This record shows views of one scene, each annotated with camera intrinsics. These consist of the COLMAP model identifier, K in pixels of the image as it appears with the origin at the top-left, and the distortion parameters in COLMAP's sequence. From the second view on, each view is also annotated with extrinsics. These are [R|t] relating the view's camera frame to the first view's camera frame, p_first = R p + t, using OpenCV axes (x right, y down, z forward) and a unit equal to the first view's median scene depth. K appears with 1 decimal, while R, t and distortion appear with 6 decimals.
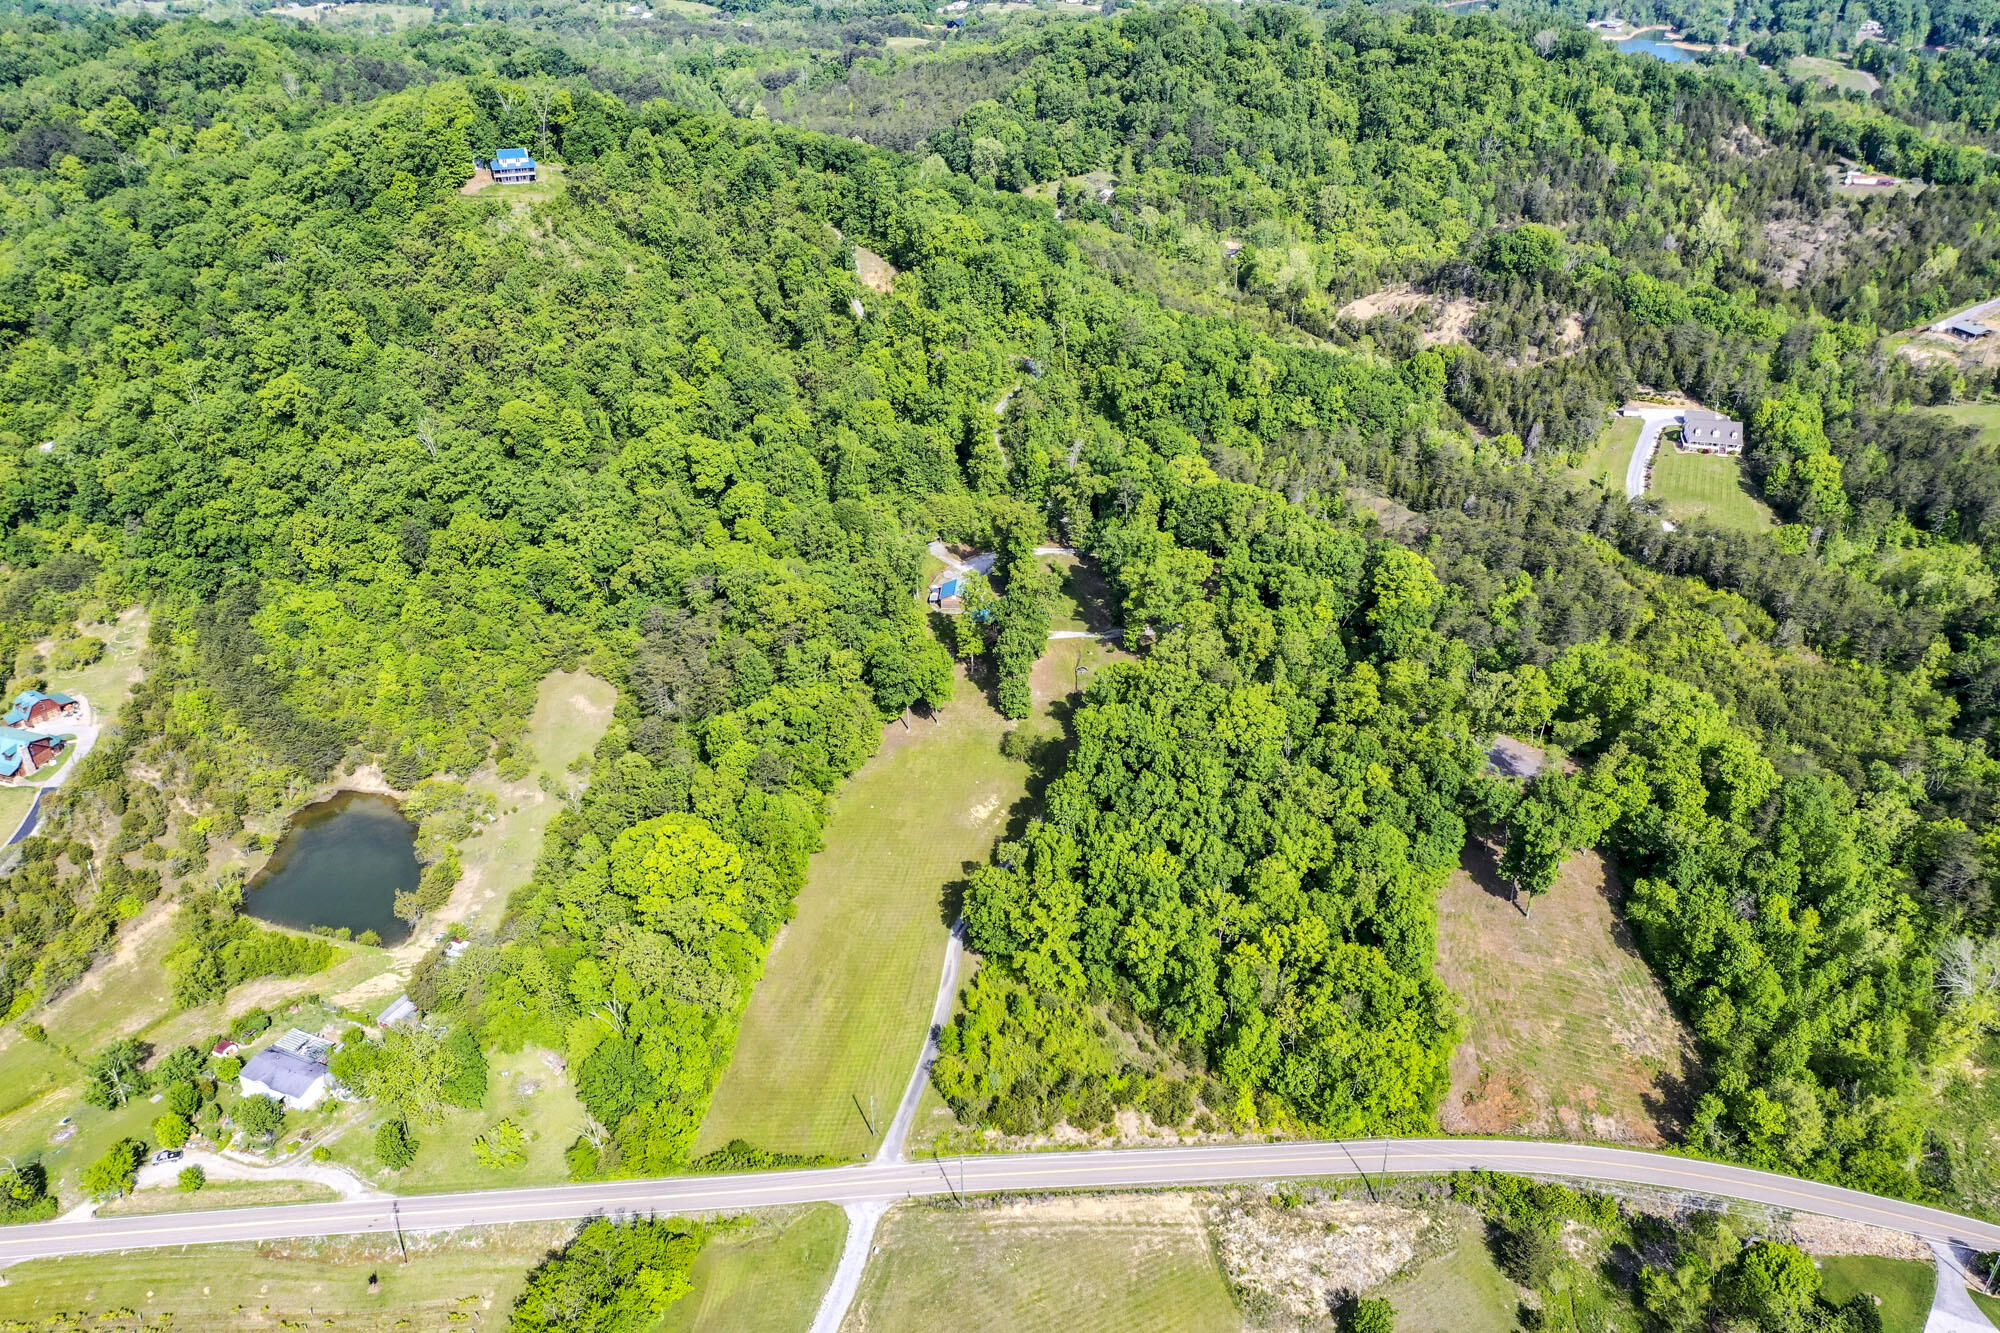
lens RADIAL K [[1566.6, 0, 998.0], [0, 1566.6, 668.7], [0, 0, 1]] dist [-0.002978, -0.006408]
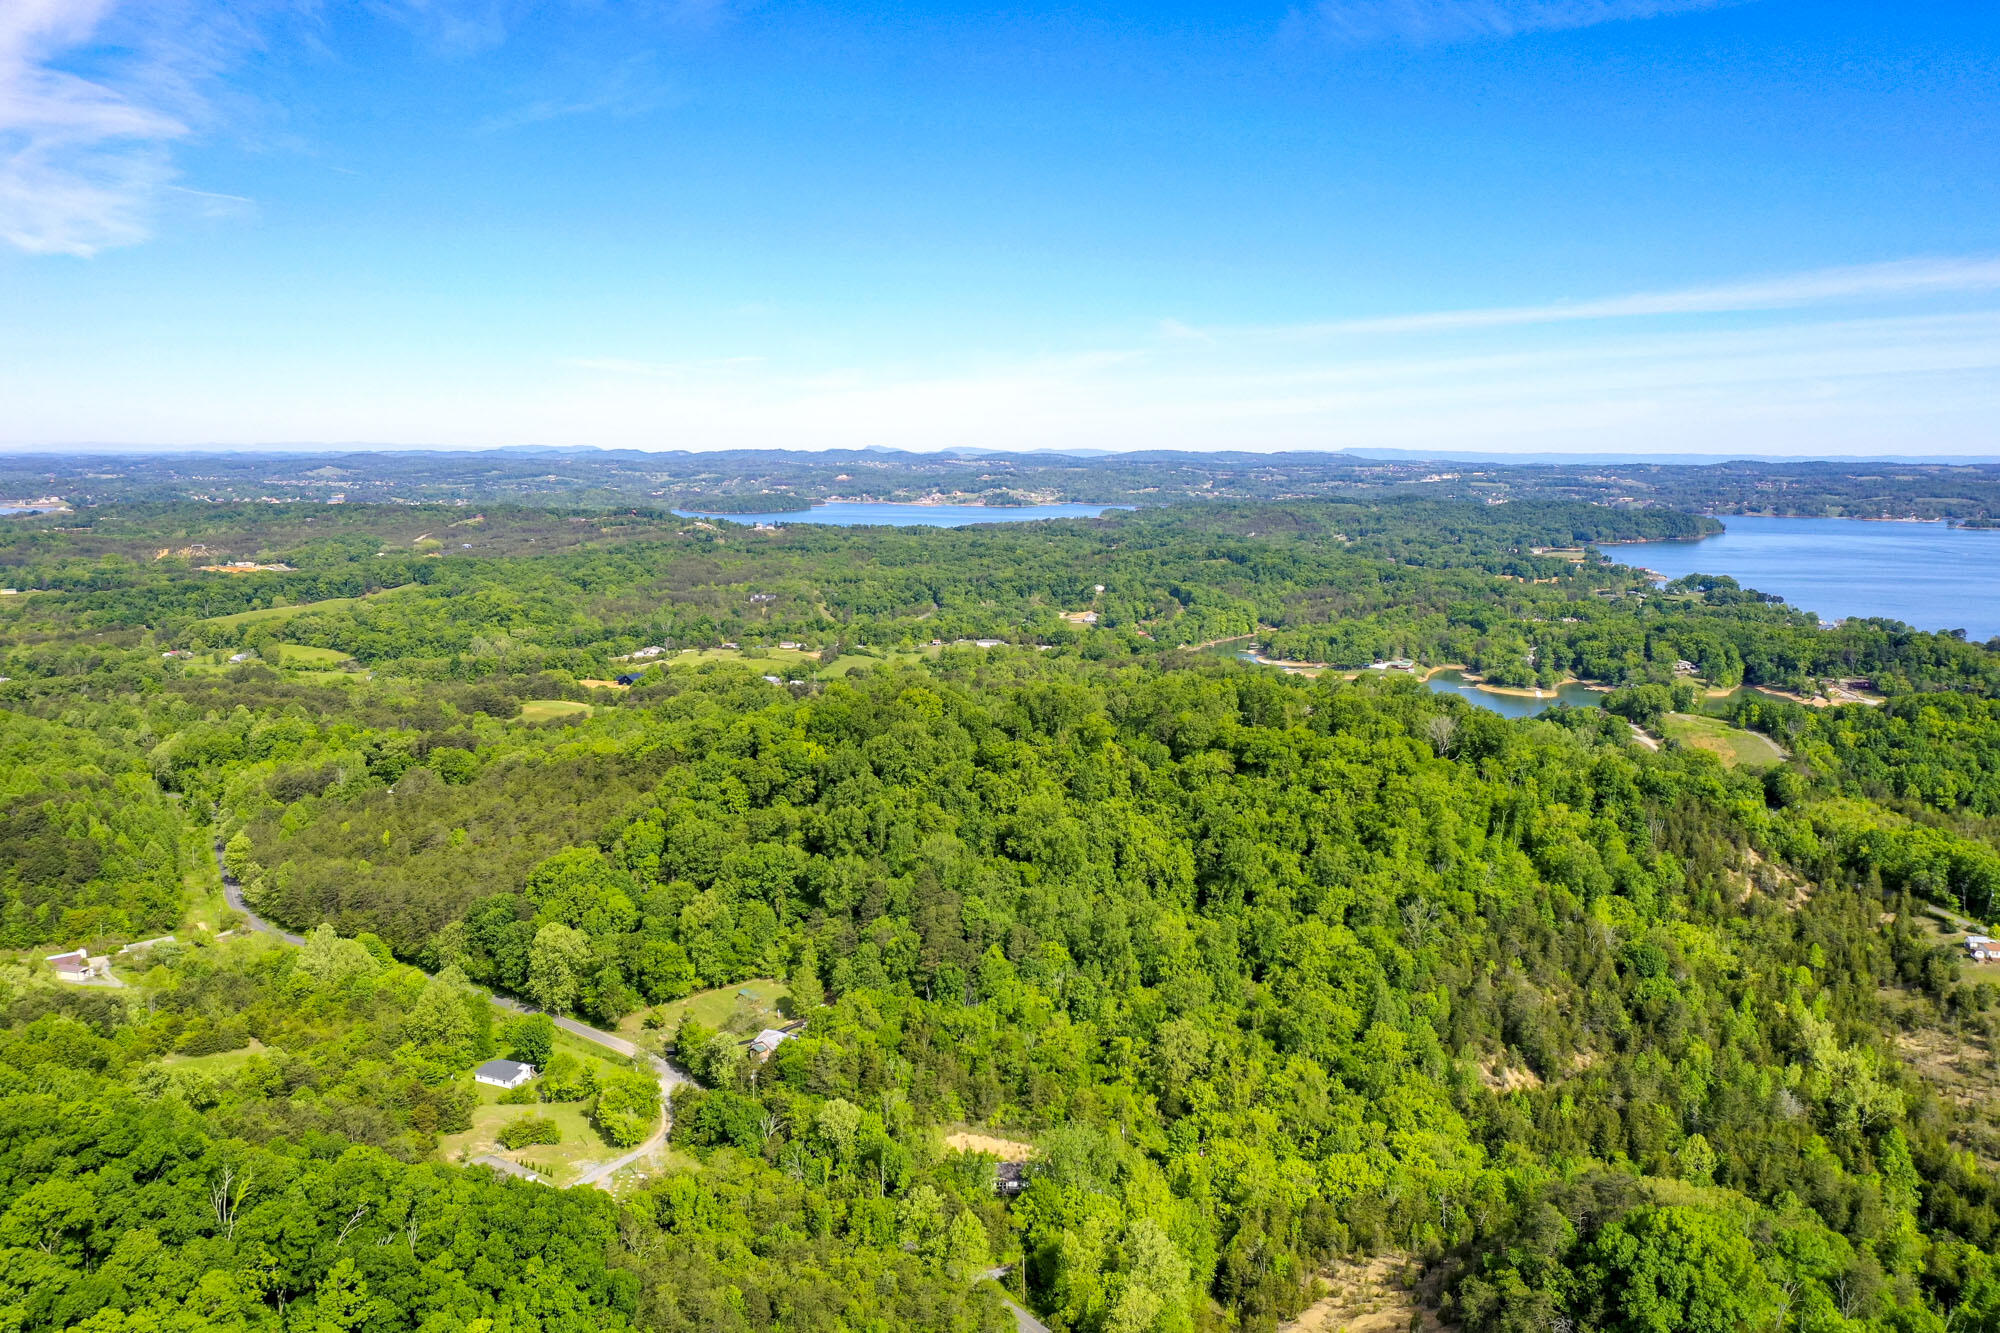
lens RADIAL K [[1566.6, 0, 998.0], [0, 1566.6, 668.7], [0, 0, 1]] dist [-0.002978, -0.006408]
pose [[0.988641, -0.008765, 0.150040, 0.098055], [0.062575, 0.931664, -0.357893, -0.324220], [-0.136650, 0.363216, 0.921629, 0.649006]]
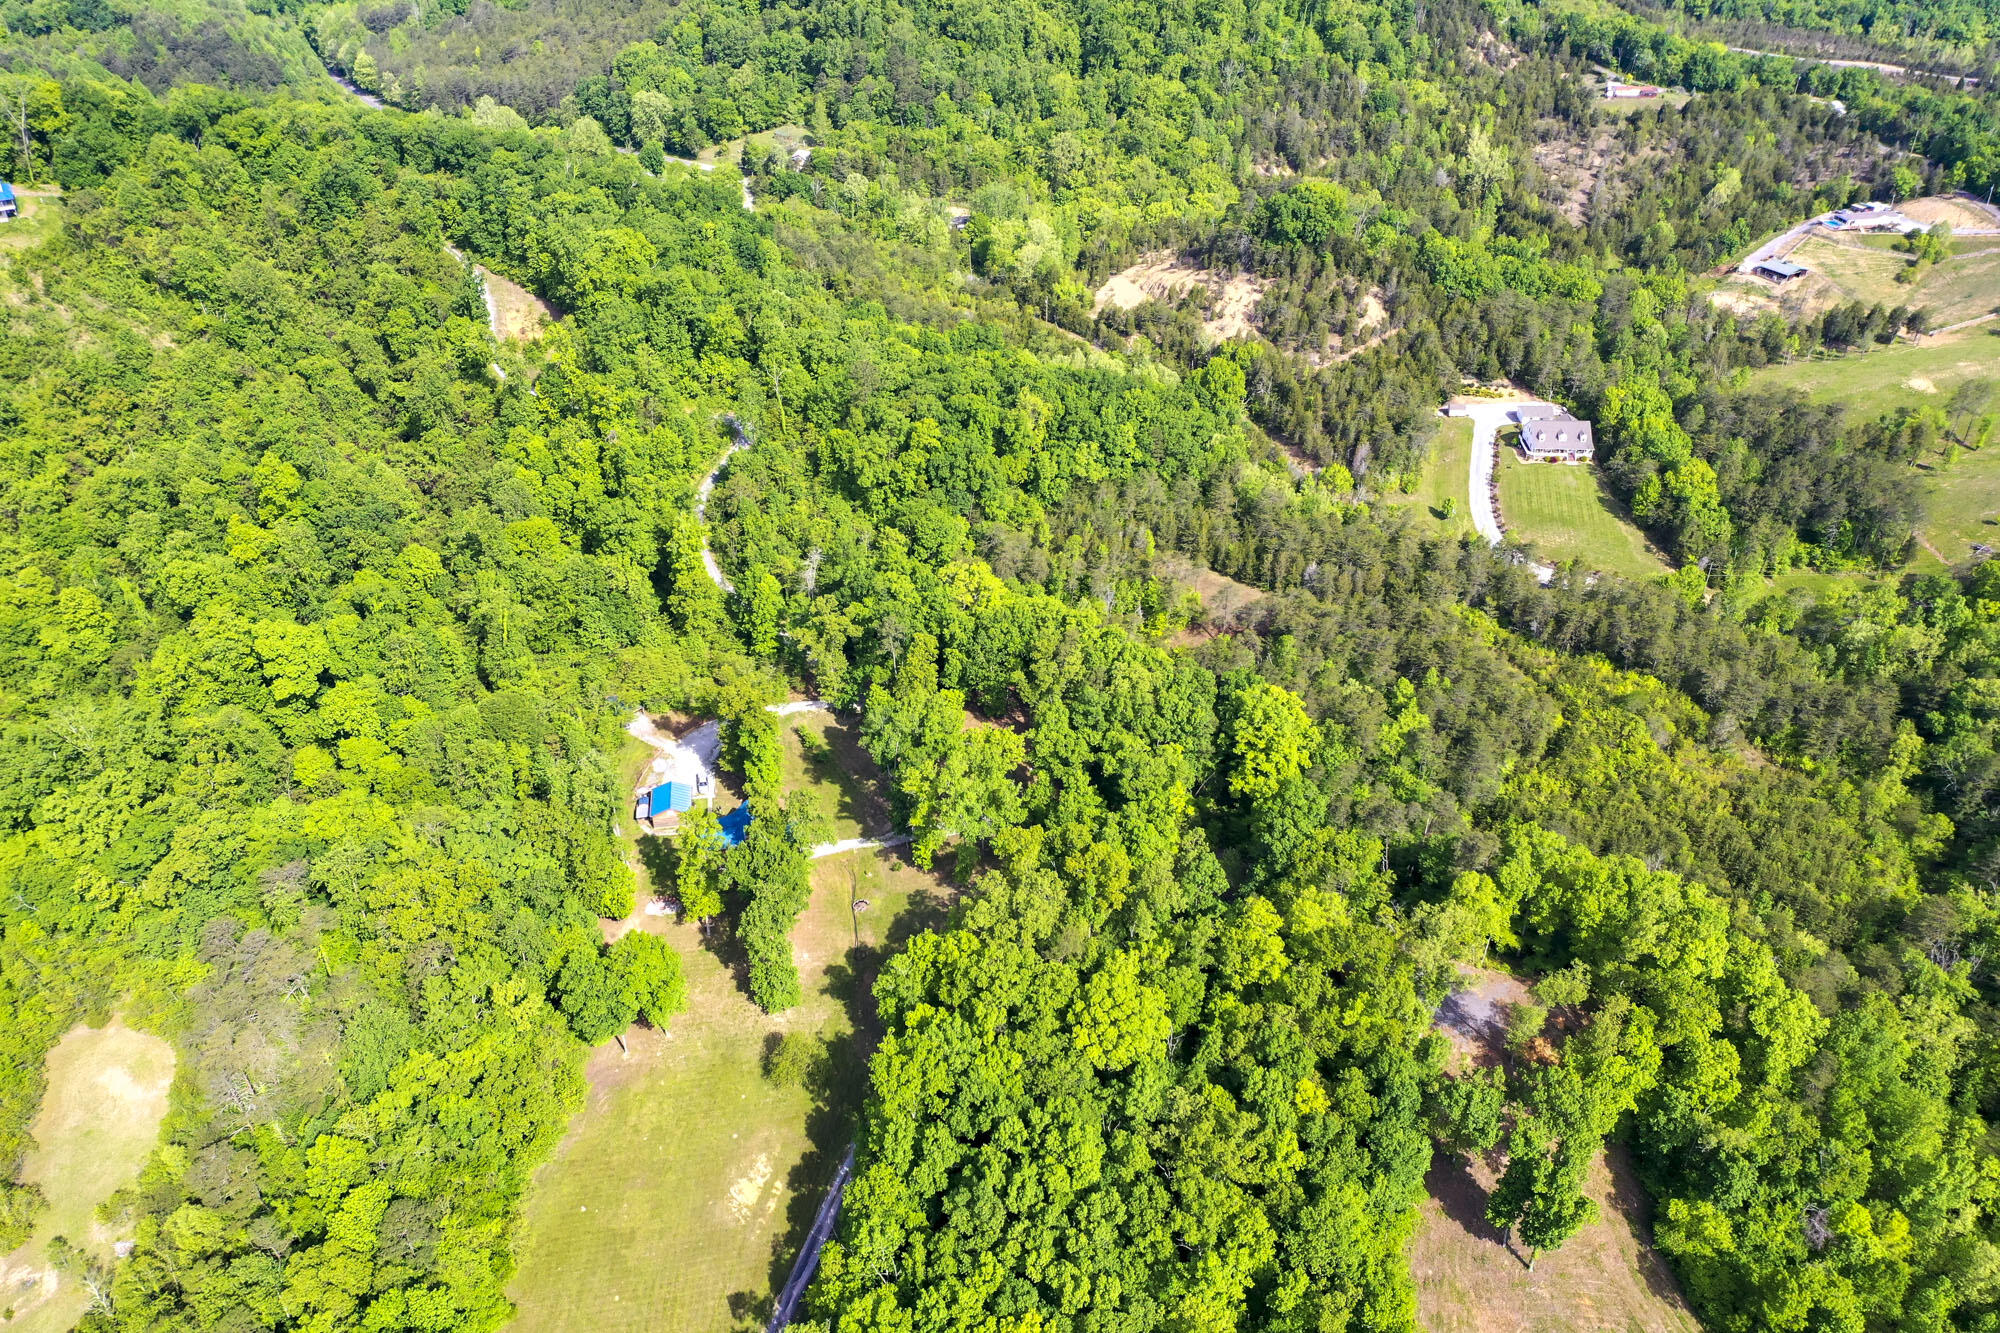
lens RADIAL K [[1562.9, 0, 997.1], [0, 1562.9, 669.0], [0, 0, 1]] dist [-0.005446, -0.000573]
pose [[0.980095, -0.110563, 0.164893, 0.006111], [0.099963, 0.992435, 0.071282, -0.115380], [-0.171526, -0.053380, 0.983732, 0.212885]]
